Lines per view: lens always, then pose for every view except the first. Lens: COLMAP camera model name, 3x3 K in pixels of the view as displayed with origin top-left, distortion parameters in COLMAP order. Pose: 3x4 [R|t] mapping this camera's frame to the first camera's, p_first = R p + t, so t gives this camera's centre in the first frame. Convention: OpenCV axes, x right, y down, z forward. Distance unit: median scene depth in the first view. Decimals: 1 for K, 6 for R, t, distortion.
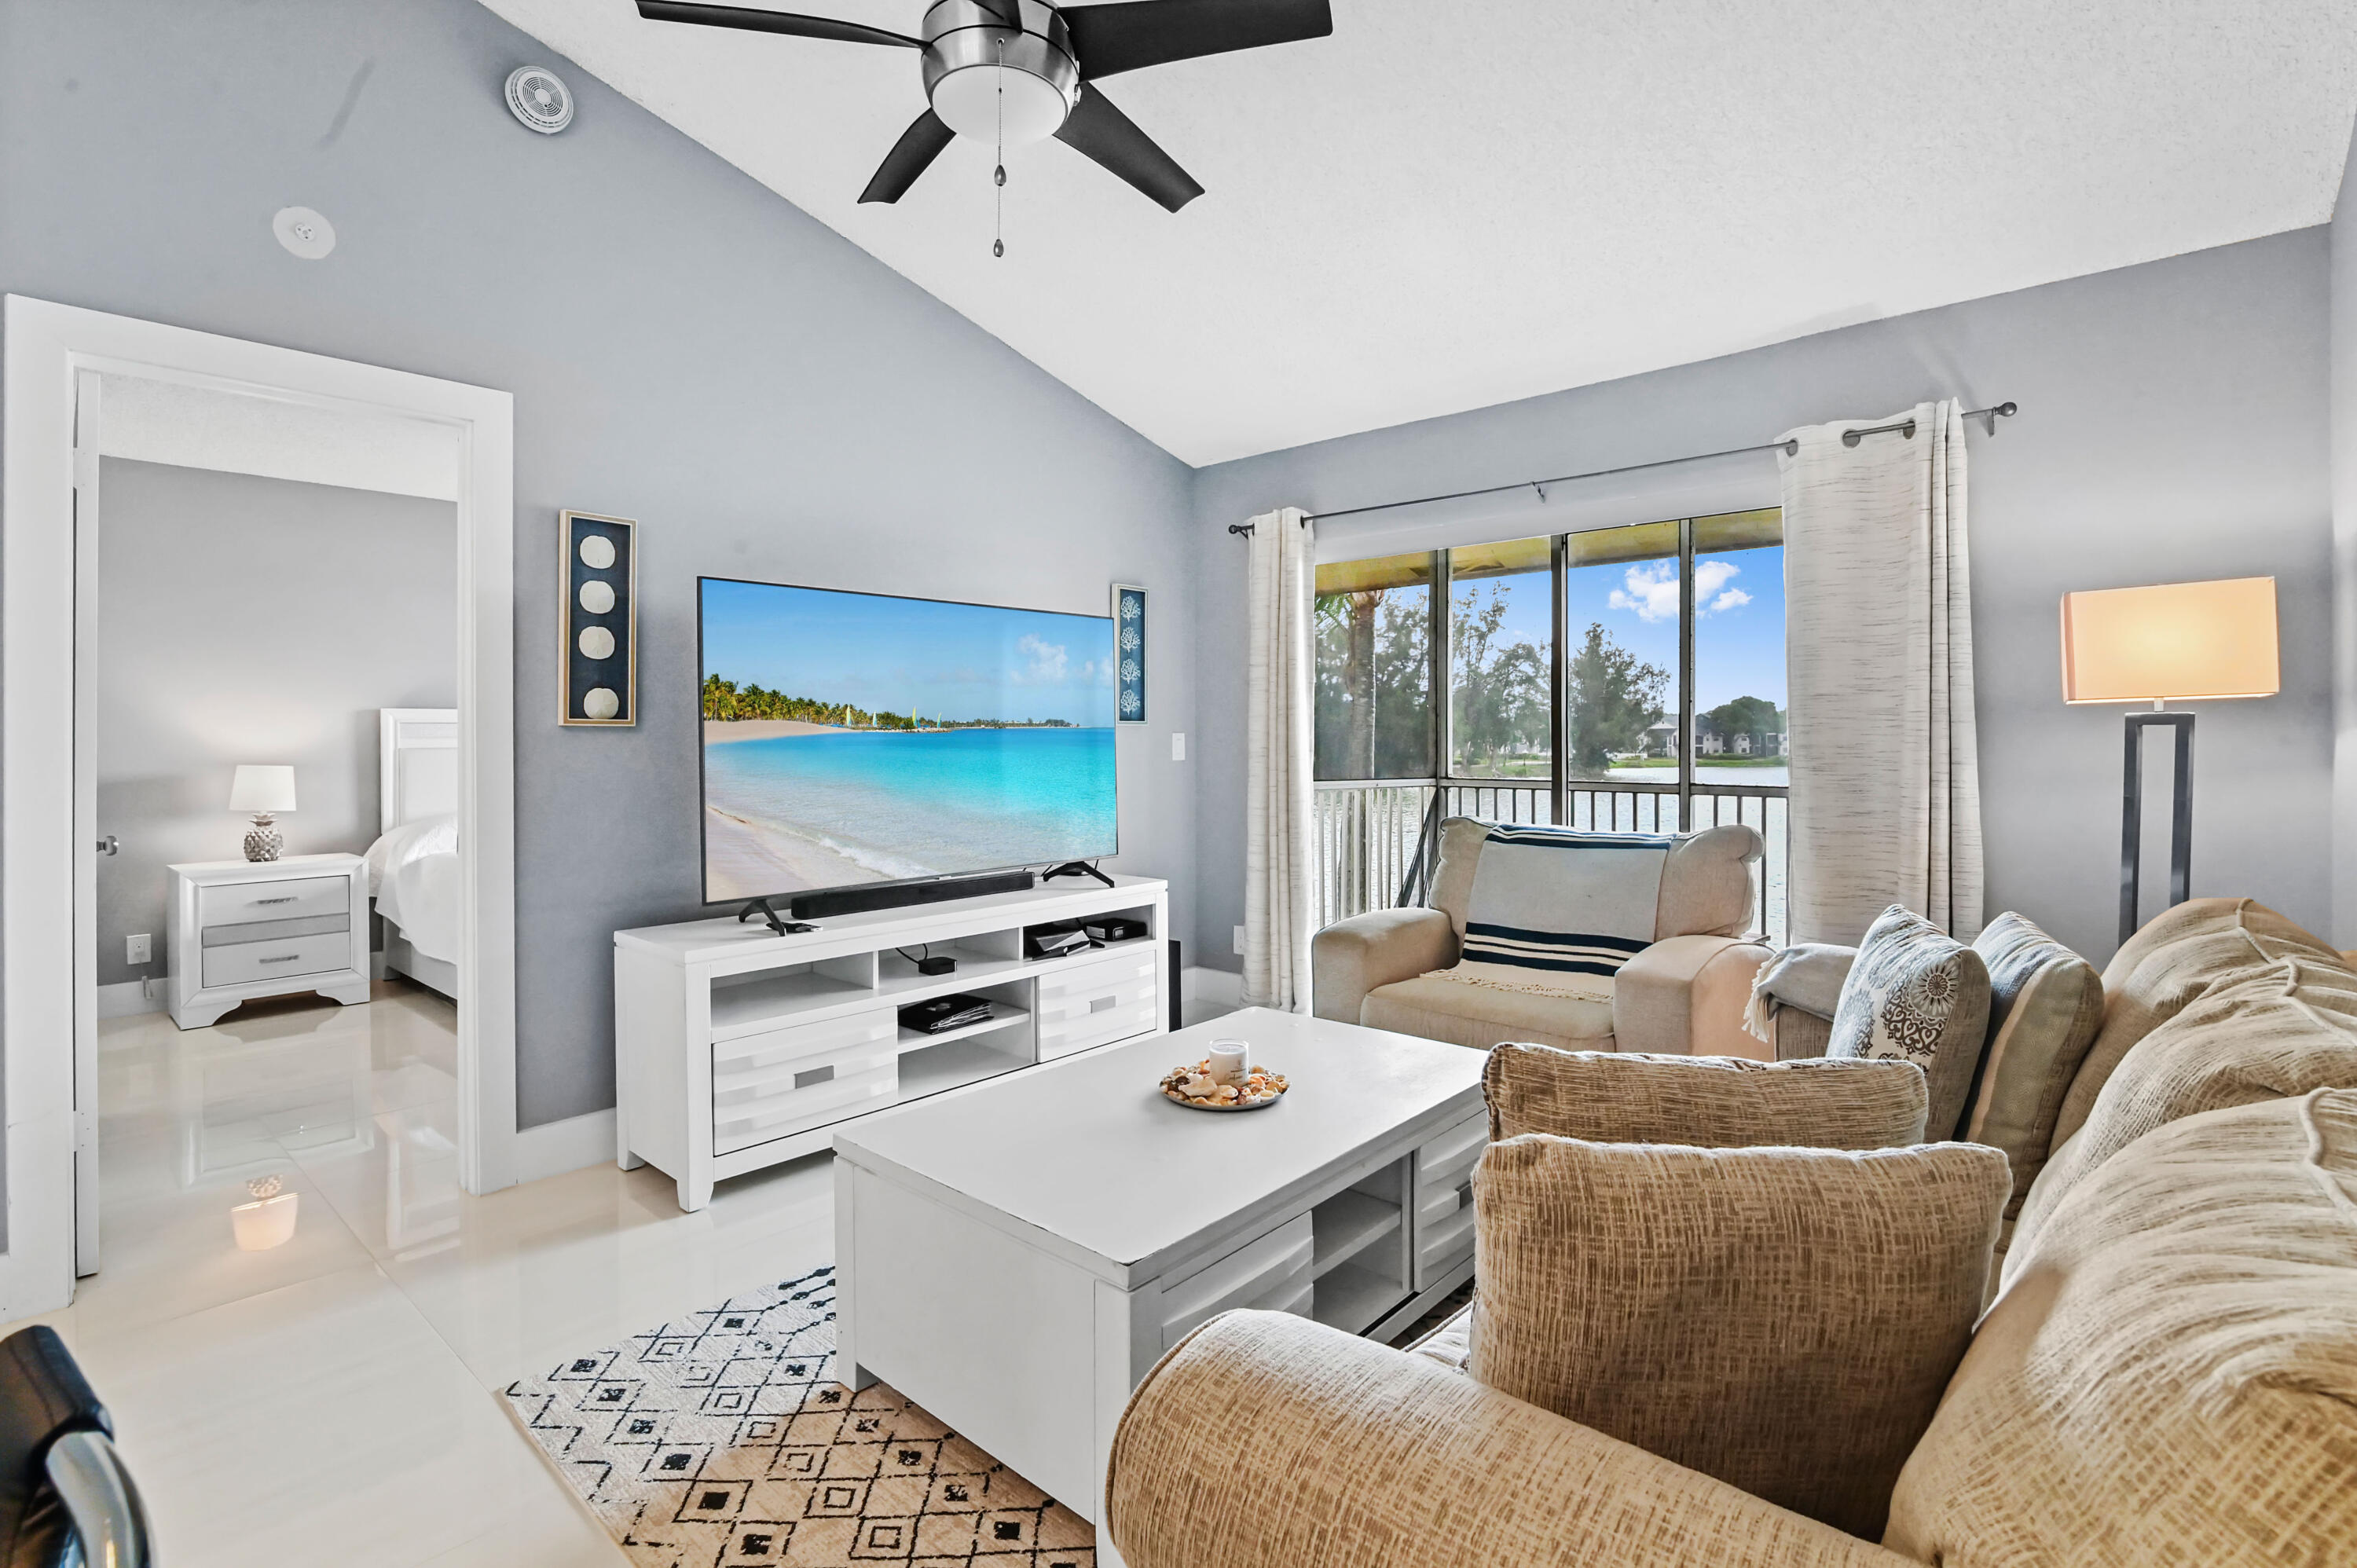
lens RADIAL K [[1096.8, 0, 1175.8], [0, 1096.8, 739.4], [0, 0, 1]] dist [-0.019502, -0.000360]
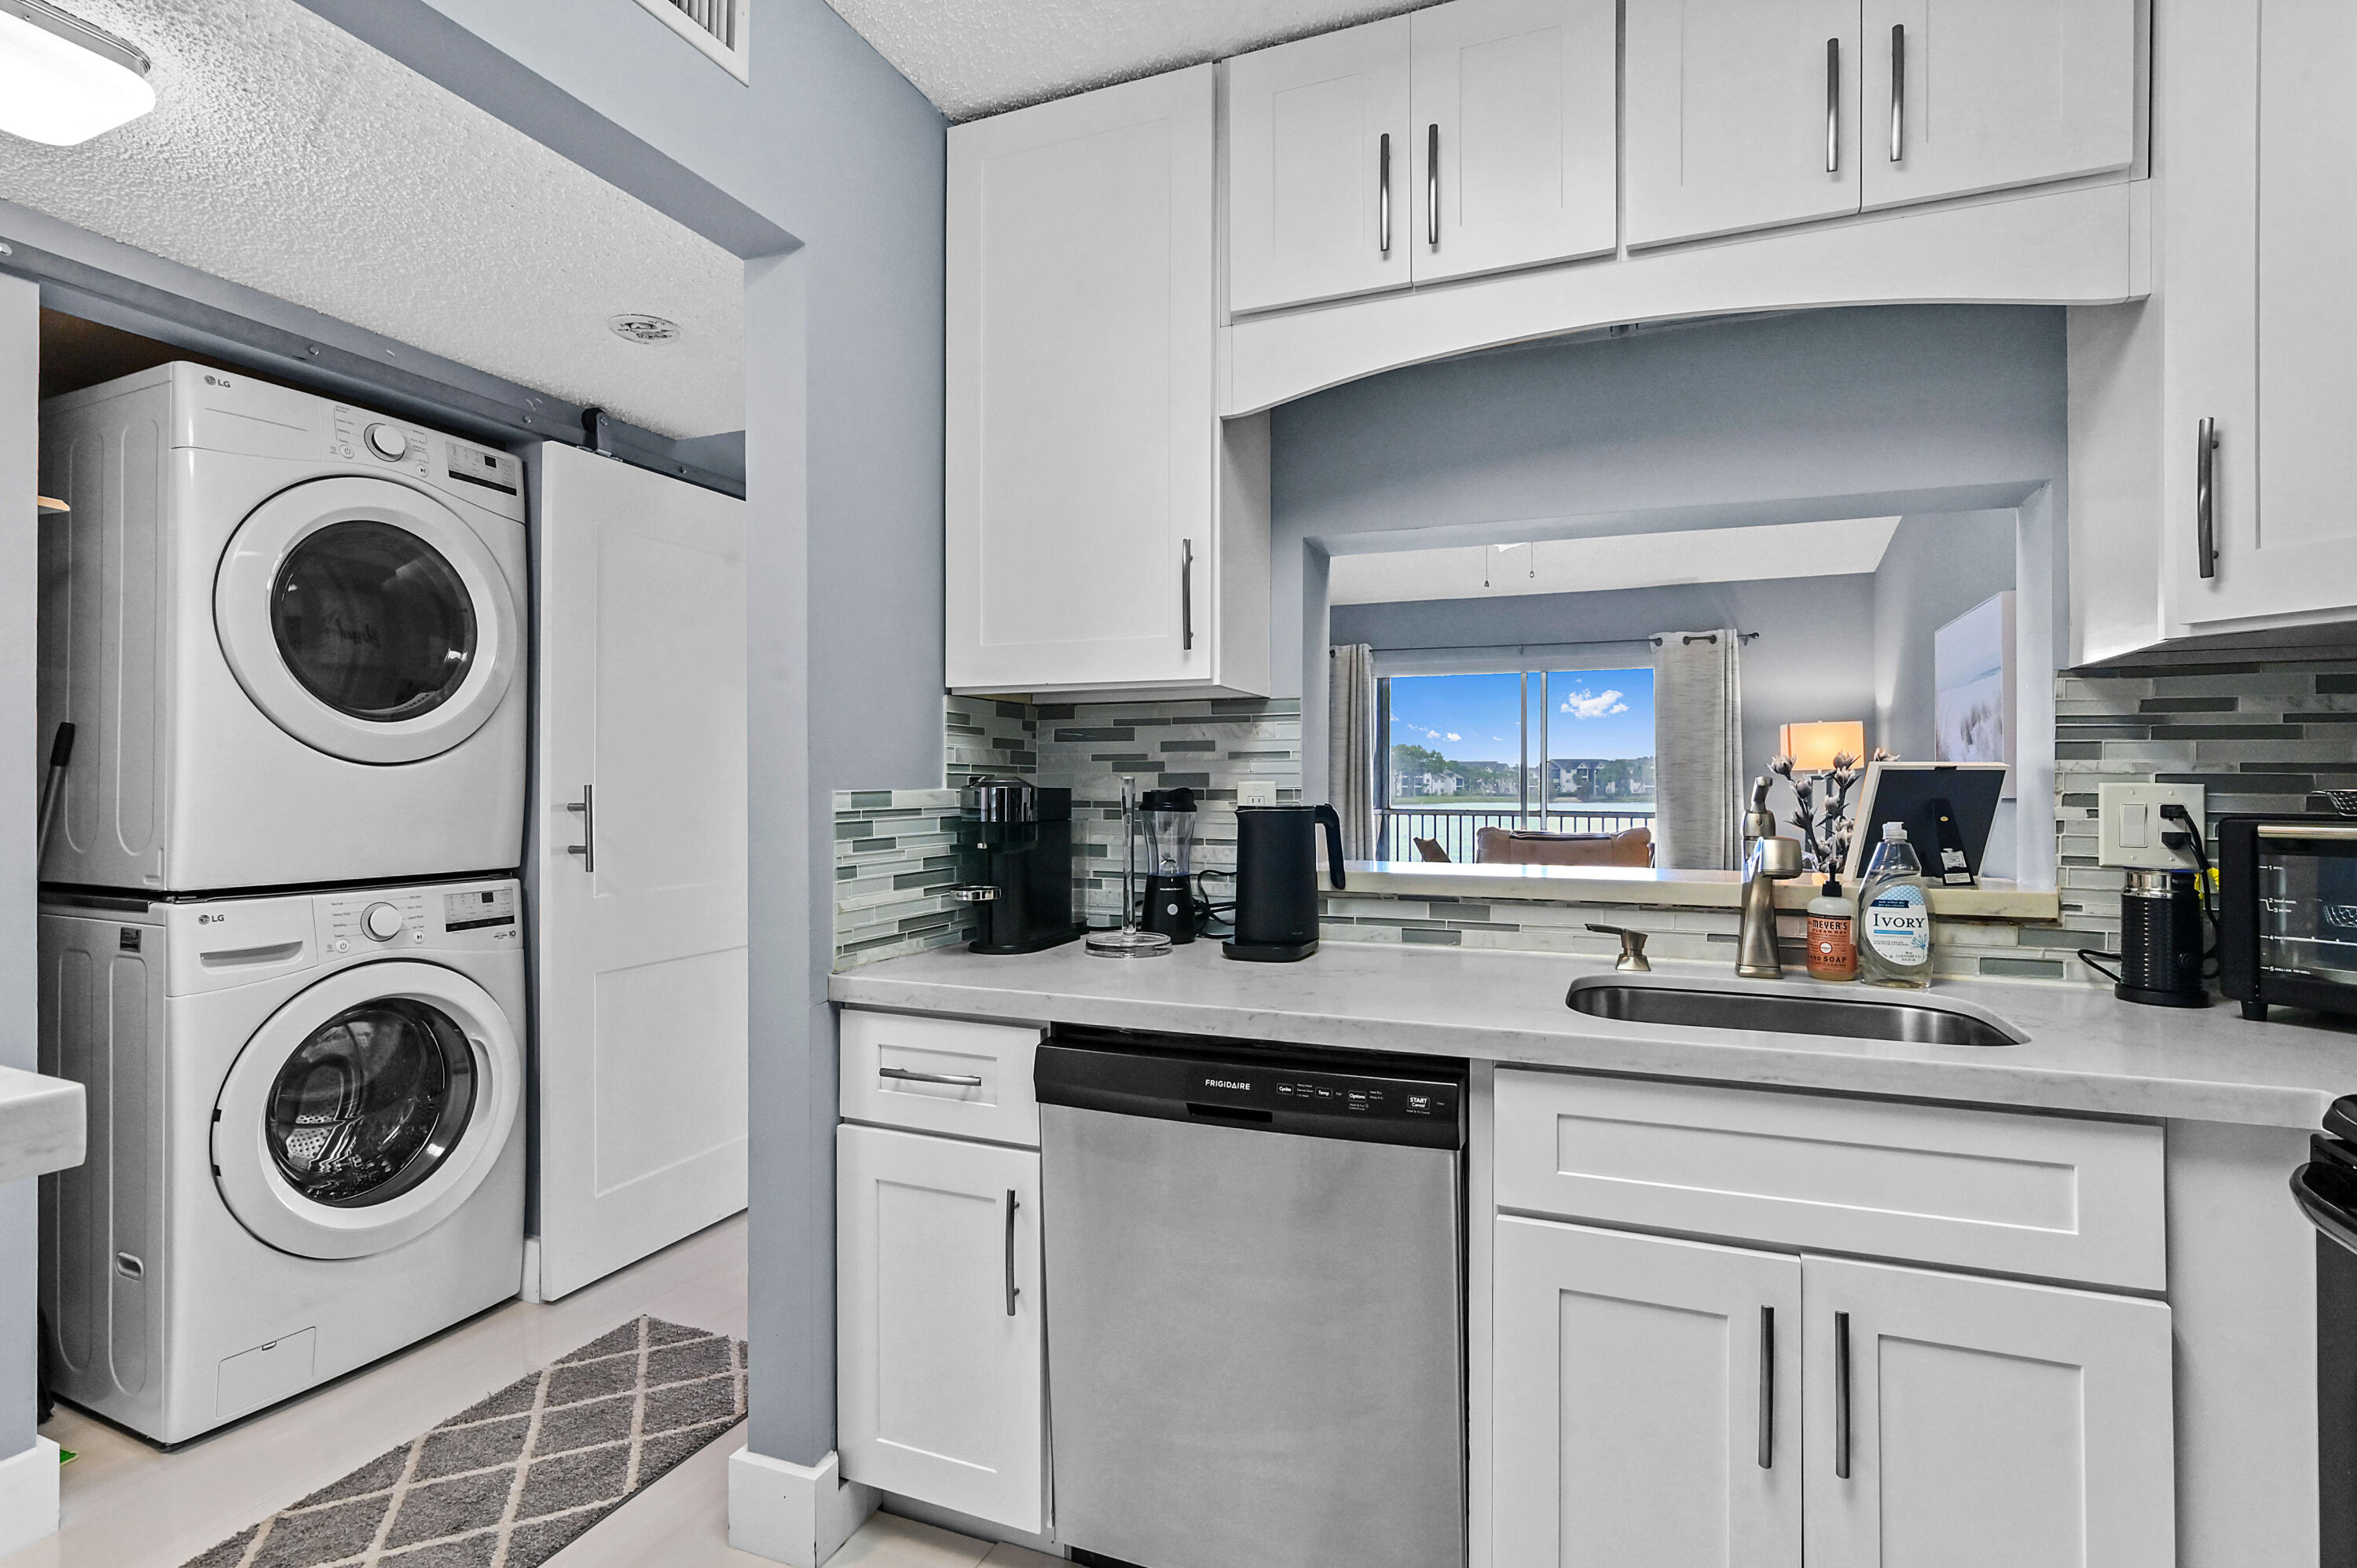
lens RADIAL K [[1104.2, 0, 1185.4], [0, 1104.2, 778.2], [0, 0, 1]] dist [-0.012156, 0.000203]
pose [[0.942993, 0.003386, 0.332795, -1.063143], [-0.002428, 0.999992, -0.003296, -0.004360], [-0.332804, 0.002300, 0.942993, -0.723558]]
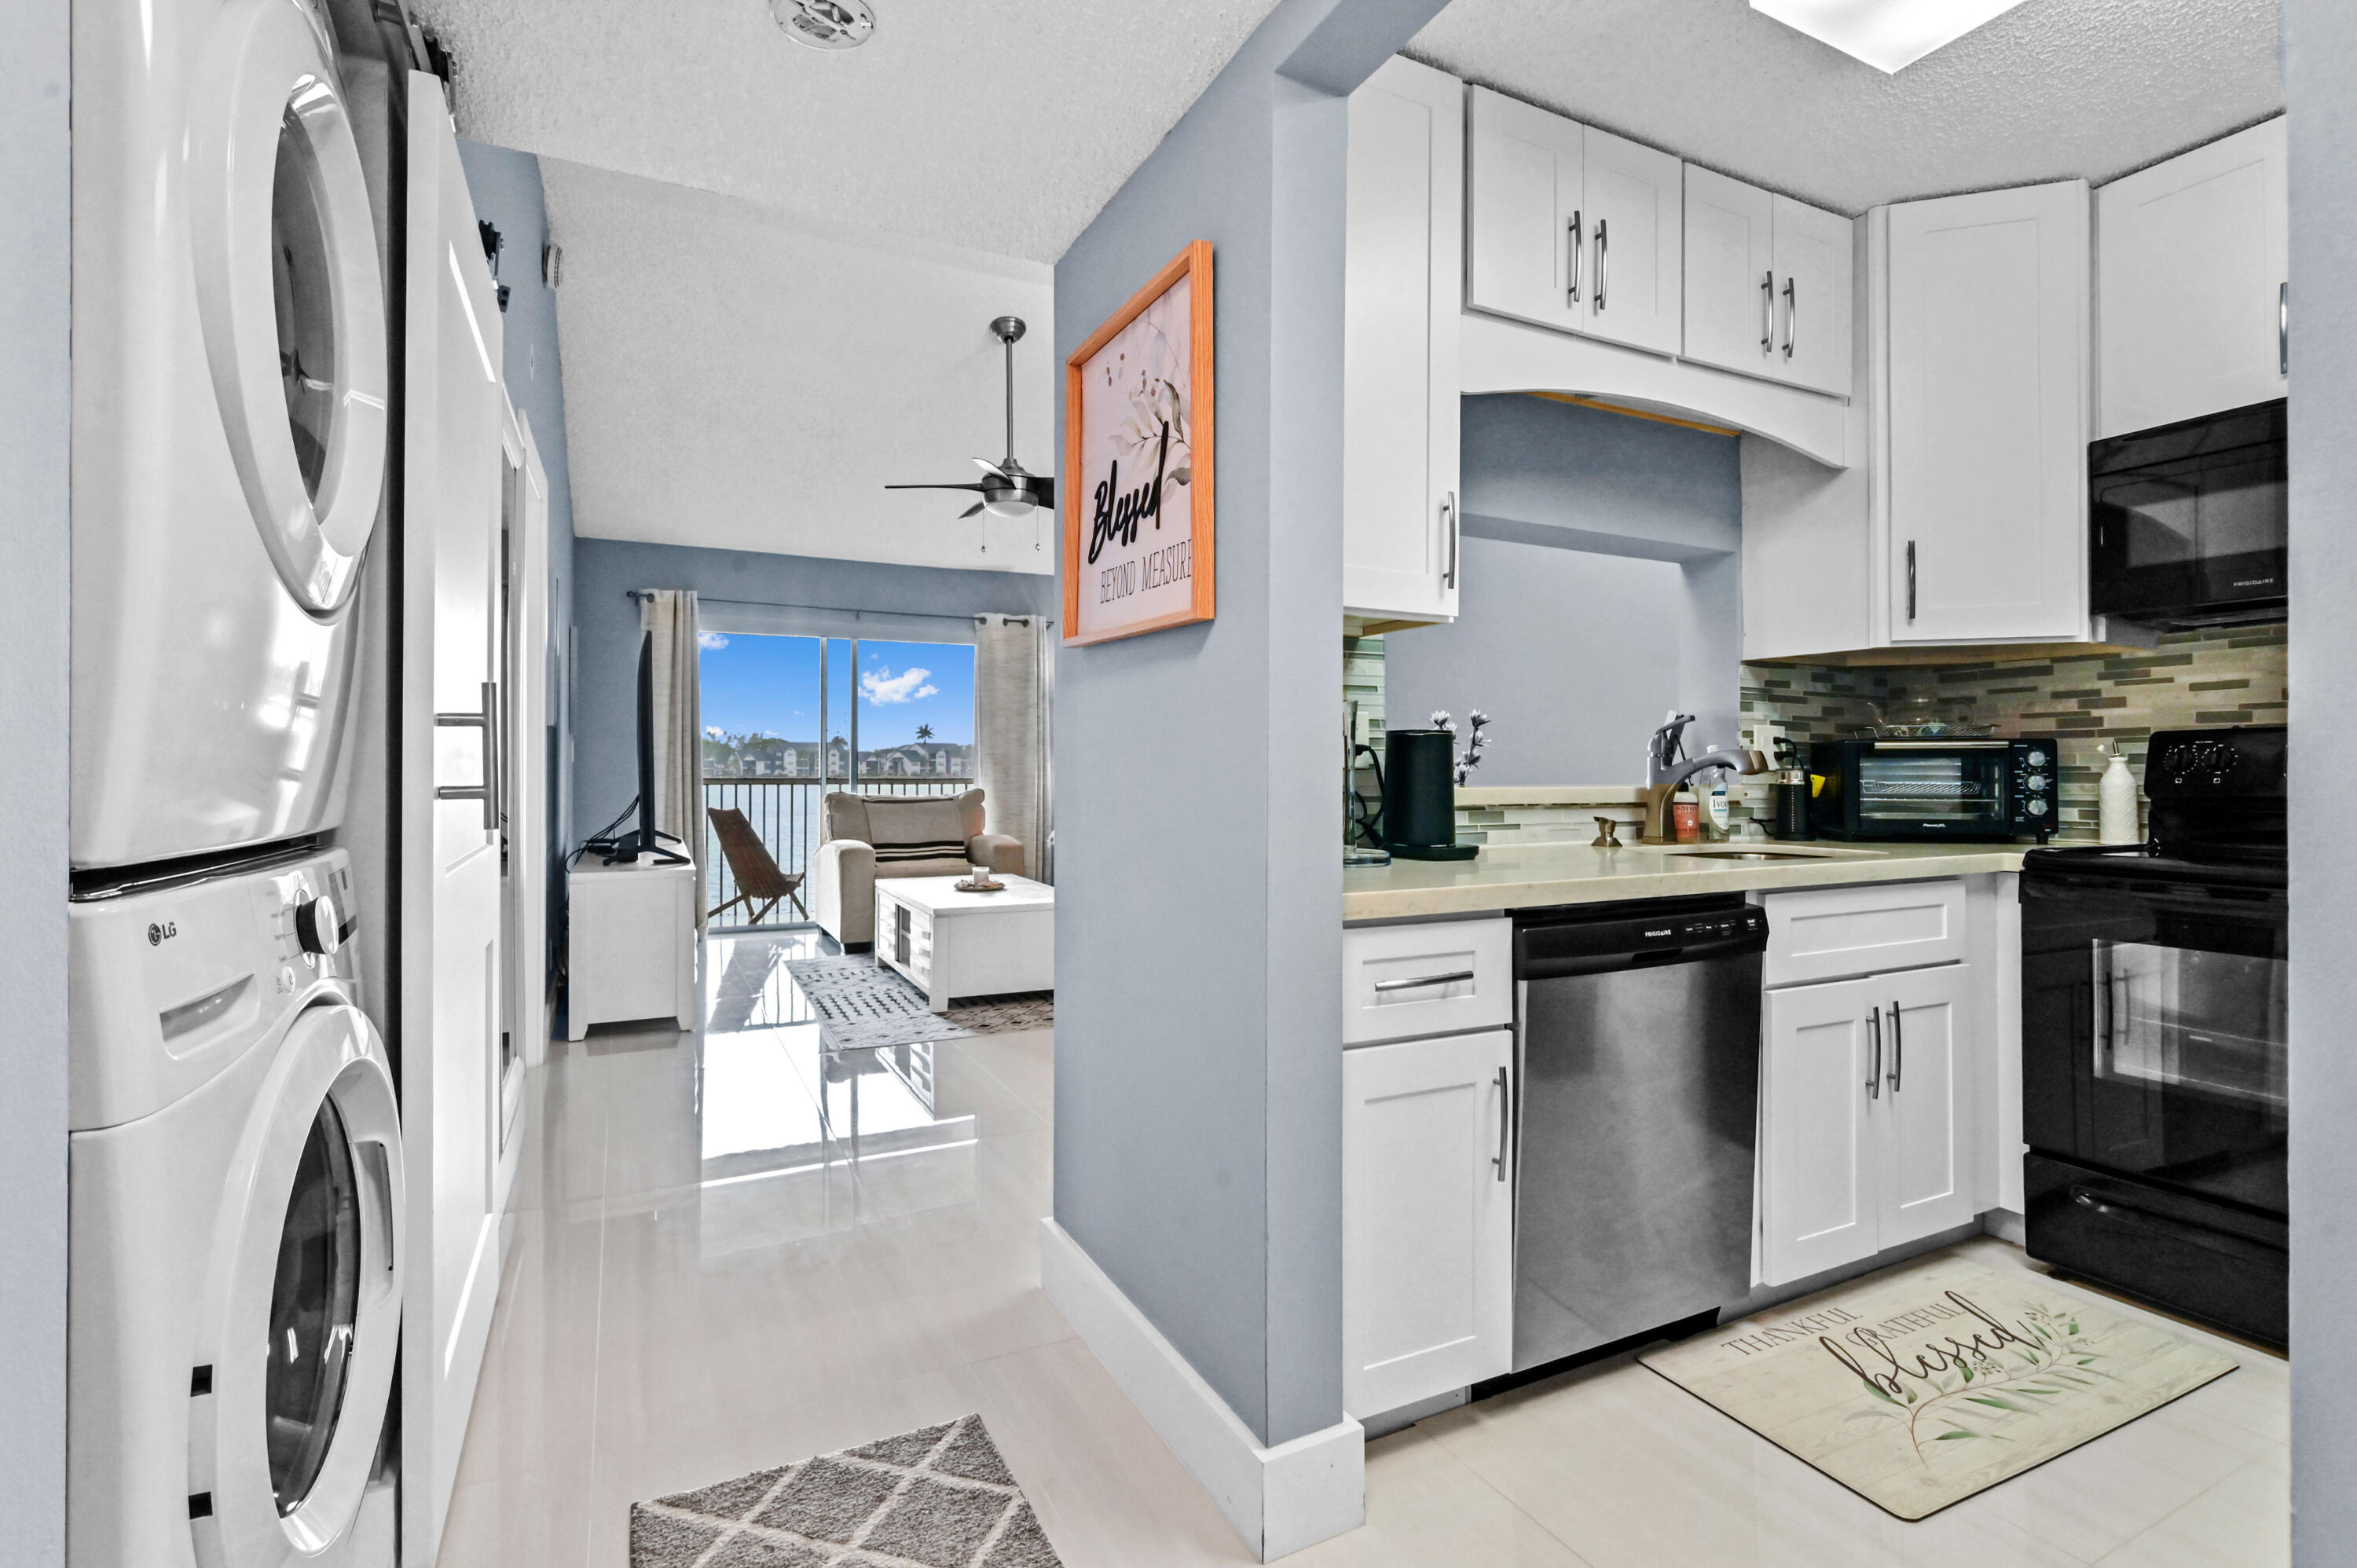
lens RADIAL K [[1109.0, 0, 1176.4], [0, 1109.0, 767.4], [0, 0, 1]] dist [-0.012305, -0.000040]
pose [[0.378784, 0.001847, 0.925483, -1.558059], [-0.005725, 0.999984, 0.000347, 0.035083], [-0.925467, -0.005429, 0.378788, -0.265837]]
